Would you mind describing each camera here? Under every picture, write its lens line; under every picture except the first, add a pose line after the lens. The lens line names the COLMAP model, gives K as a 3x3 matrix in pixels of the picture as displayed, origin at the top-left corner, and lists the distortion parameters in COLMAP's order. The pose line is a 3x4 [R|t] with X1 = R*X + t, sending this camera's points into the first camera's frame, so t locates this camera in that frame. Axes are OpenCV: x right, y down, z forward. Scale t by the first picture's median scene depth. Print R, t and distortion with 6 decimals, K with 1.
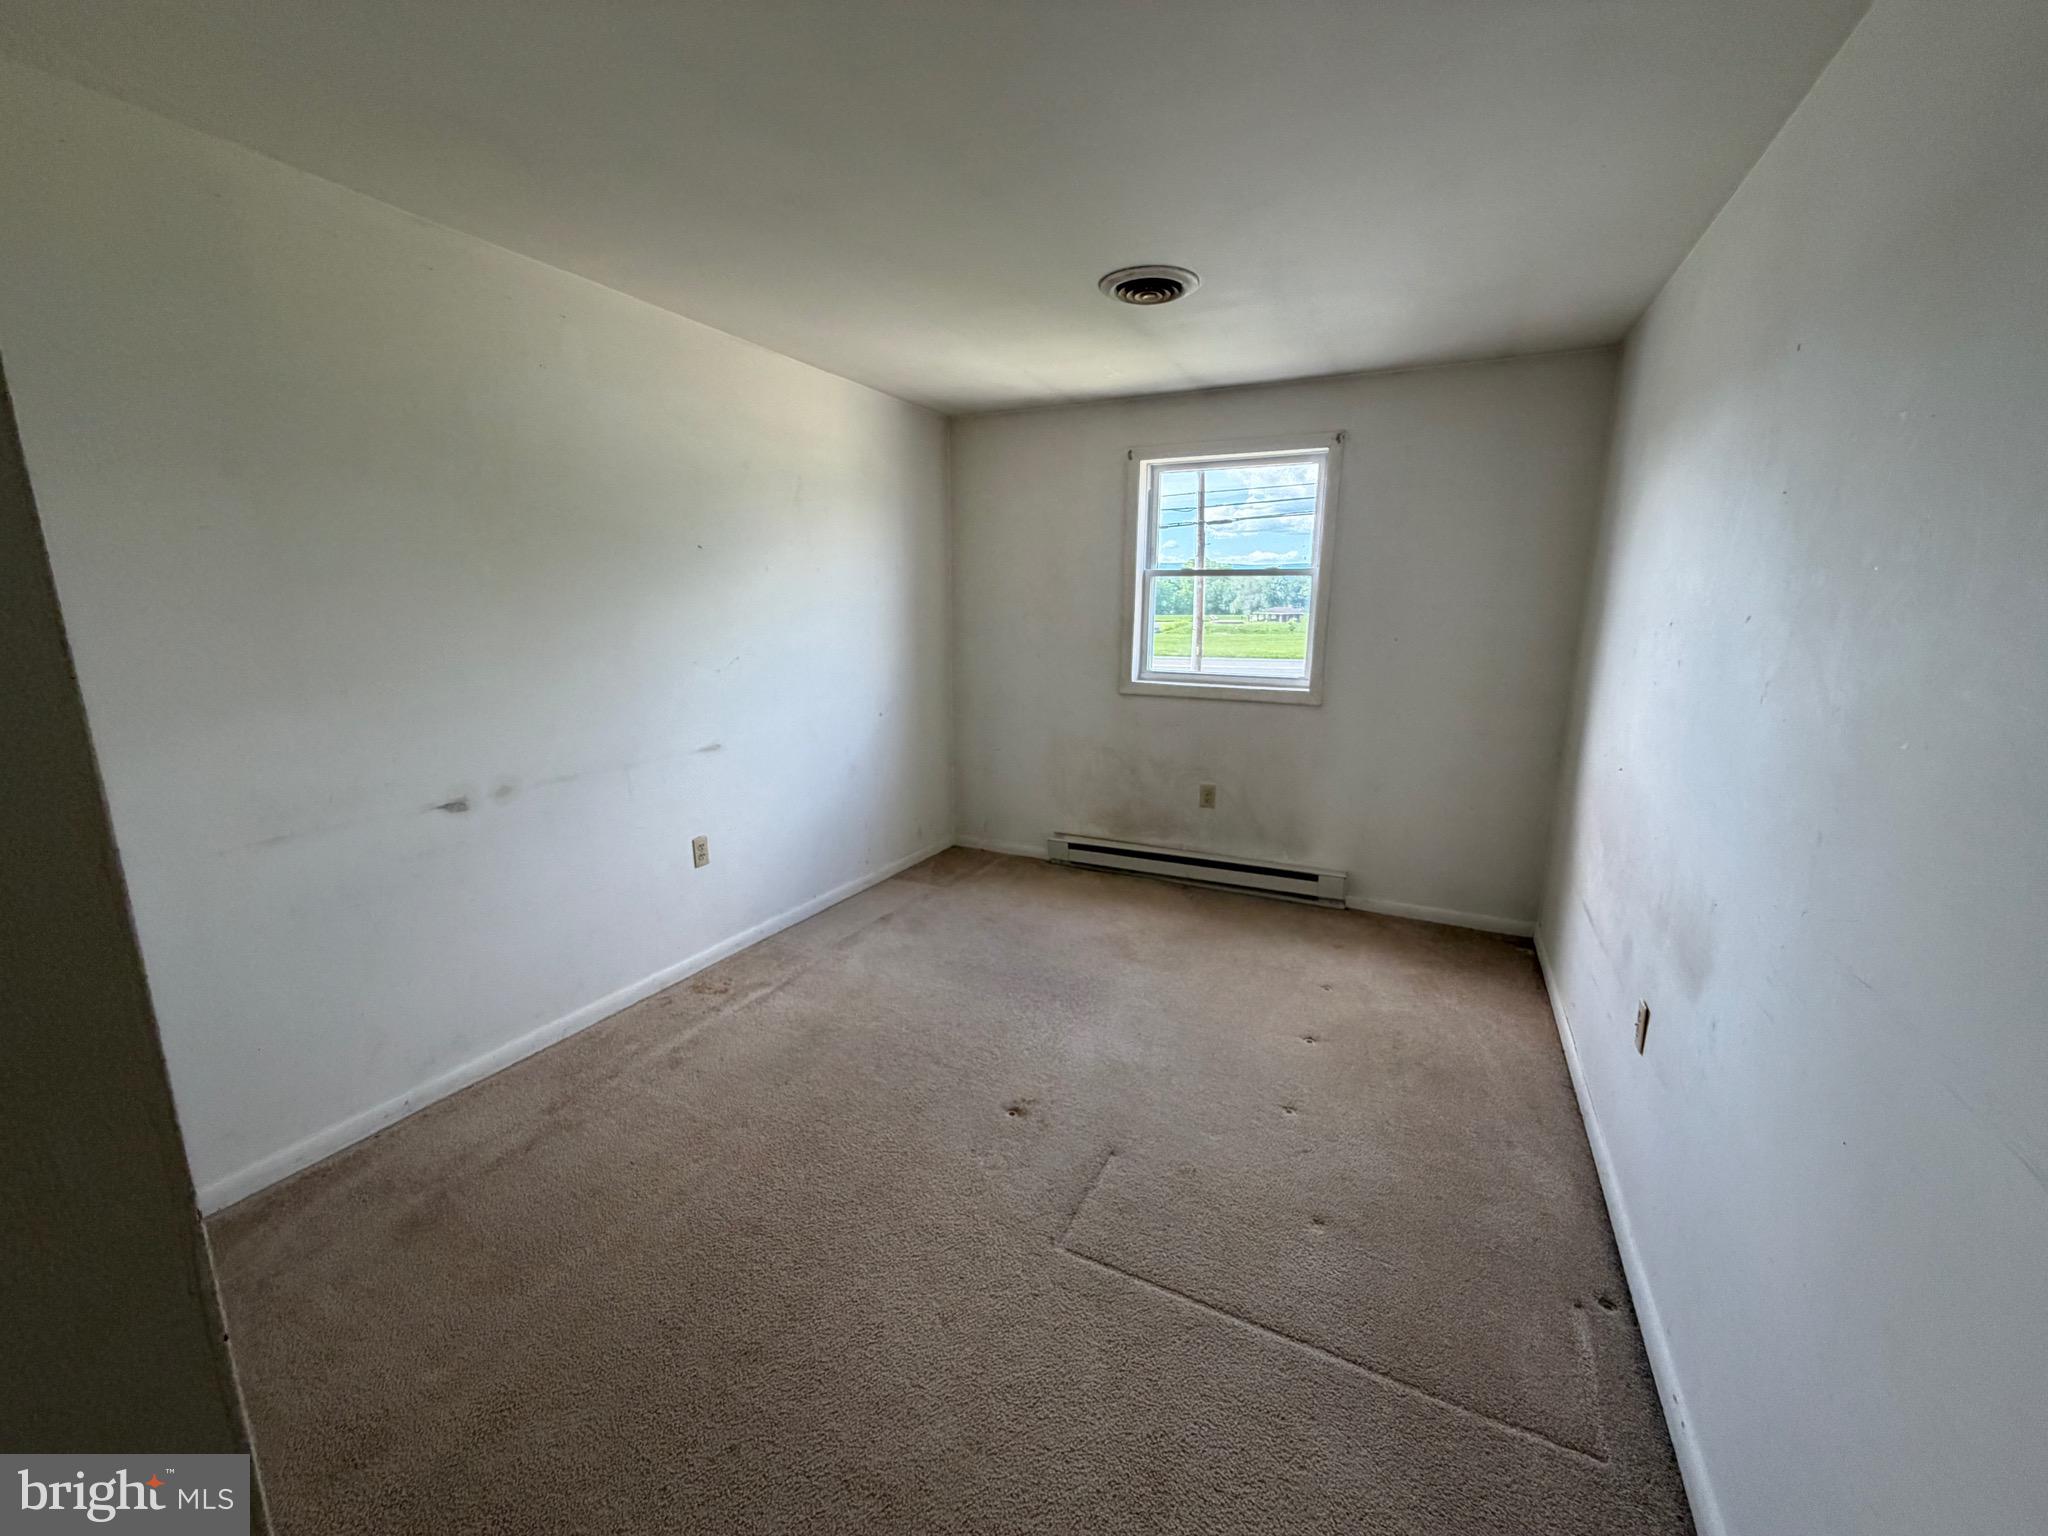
lens RADIAL K [[821.6, 0, 1024.0], [0, 821.6, 768.0], [0, 0, 1]] dist [-0.000530, 0.000005]
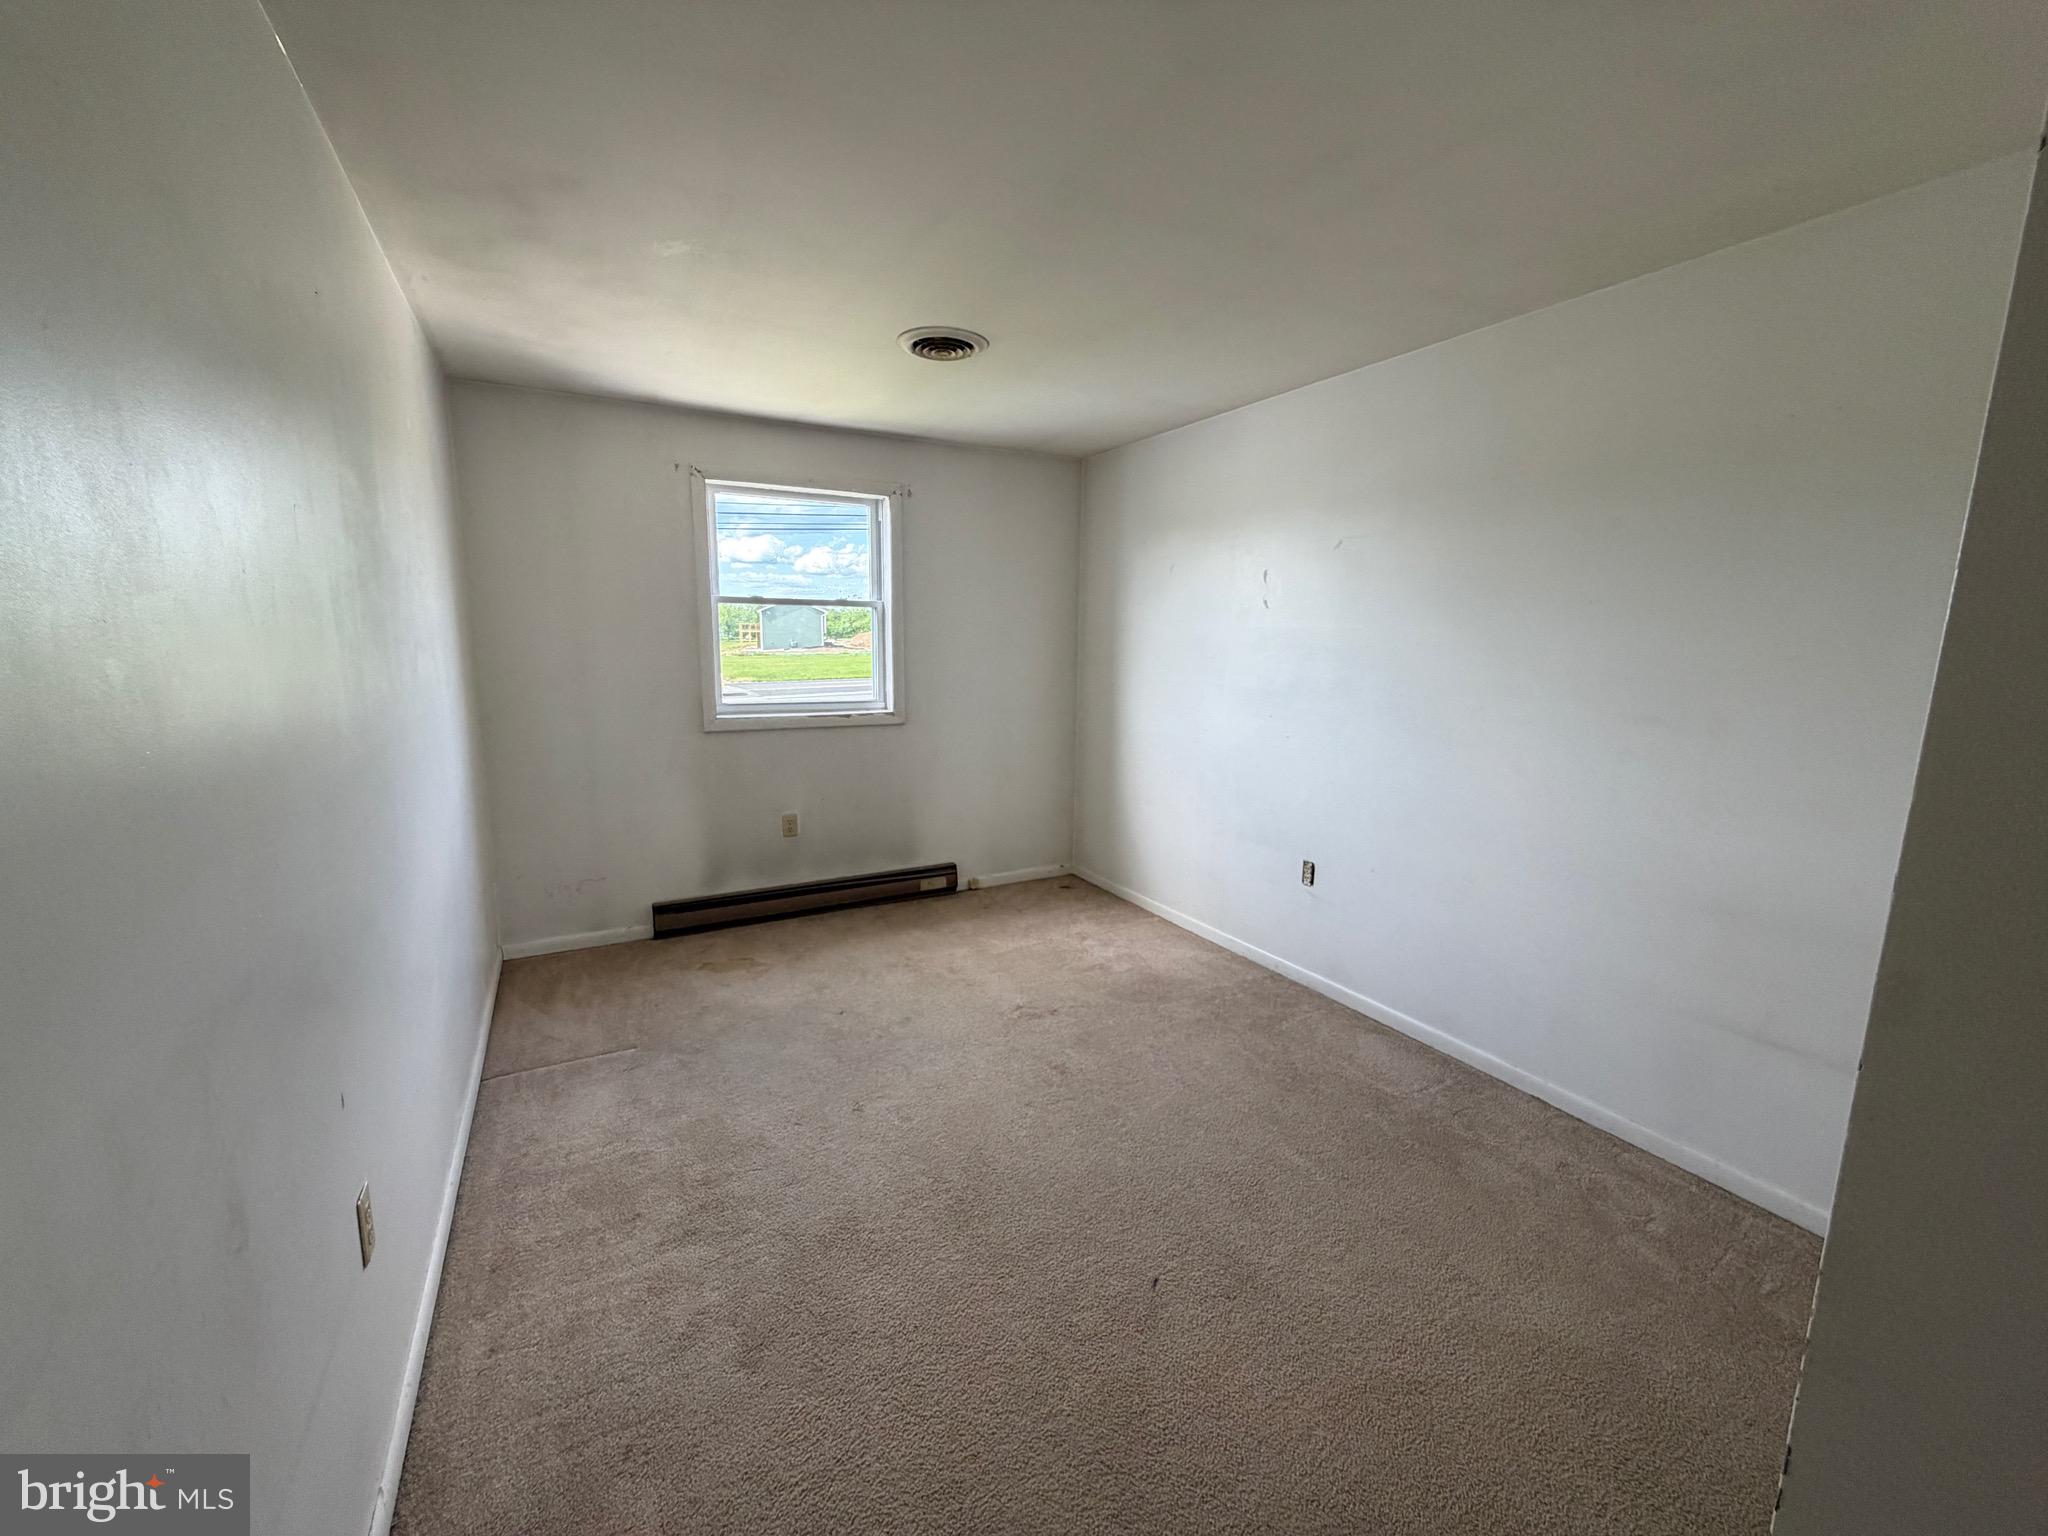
lens RADIAL K [[821.6, 0, 1024.0], [0, 821.6, 768.0], [0, 0, 1]] dist [-0.000530, 0.000005]
pose [[0.574825, -0.132262, 0.807516, -0.451653], [0.152482, 0.986879, 0.053096, -0.048173], [-0.803944, 0.092611, 0.587450, 0.198499]]
